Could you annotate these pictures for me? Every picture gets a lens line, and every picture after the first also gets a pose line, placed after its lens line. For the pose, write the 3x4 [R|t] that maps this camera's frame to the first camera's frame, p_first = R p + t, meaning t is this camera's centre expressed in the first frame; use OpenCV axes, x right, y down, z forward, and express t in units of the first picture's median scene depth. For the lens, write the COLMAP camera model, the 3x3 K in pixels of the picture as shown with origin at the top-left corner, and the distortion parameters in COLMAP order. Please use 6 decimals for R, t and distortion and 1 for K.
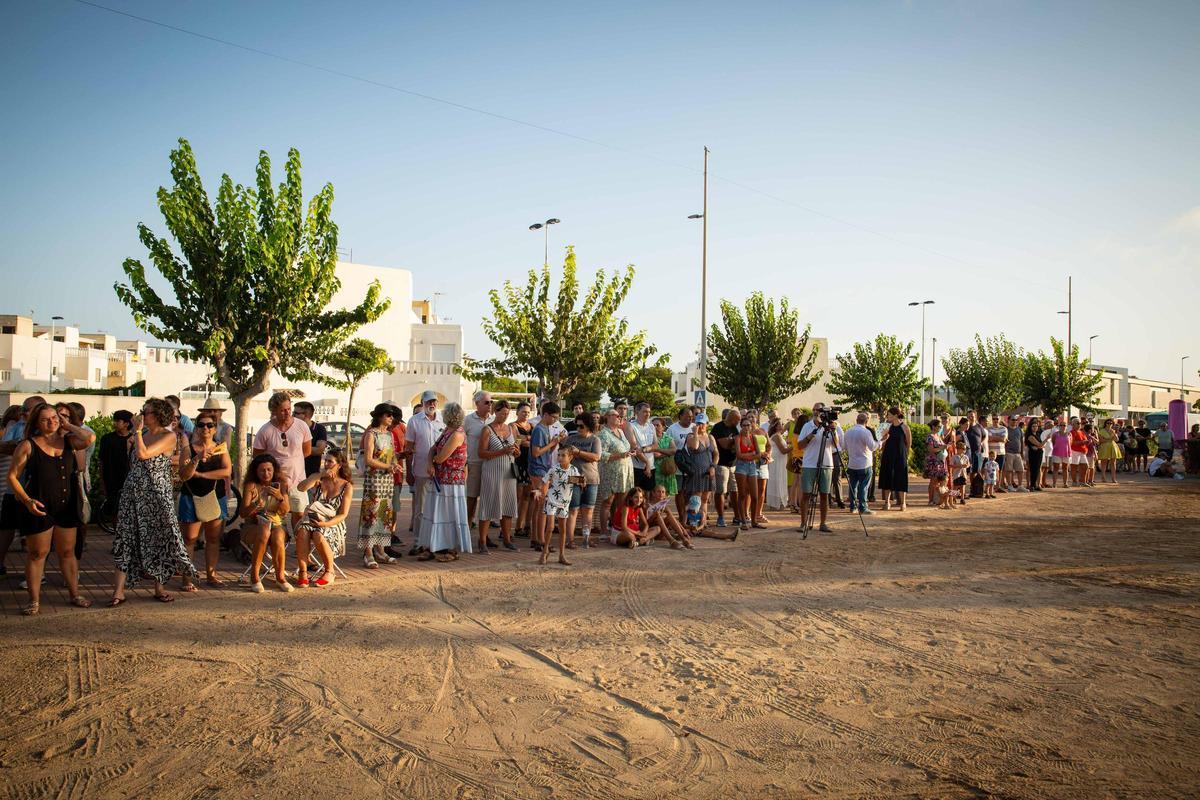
lens RADIAL K [[806.6, 0, 601.6], [0, 806.6, 404.0], [0, 0, 1]] dist [-0.078347, 0.056582]
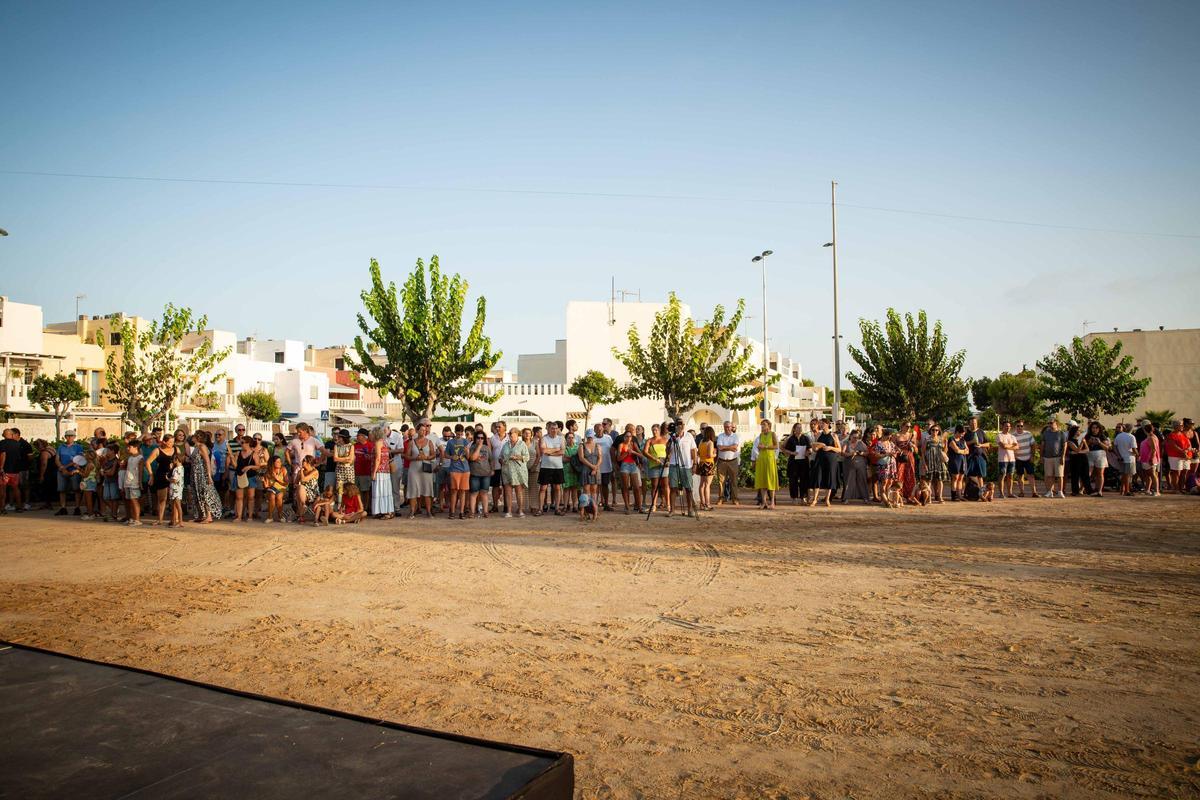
lens RADIAL K [[806.6, 0, 605.9], [0, 806.6, 394.0], [0, 0, 1]] dist [-0.078347, 0.056582]
pose [[0.879954, -0.040701, -0.473312, 0.556541], [0.025908, 0.998952, -0.037735, 0.002580], [0.474352, 0.020942, 0.880086, -0.149821]]
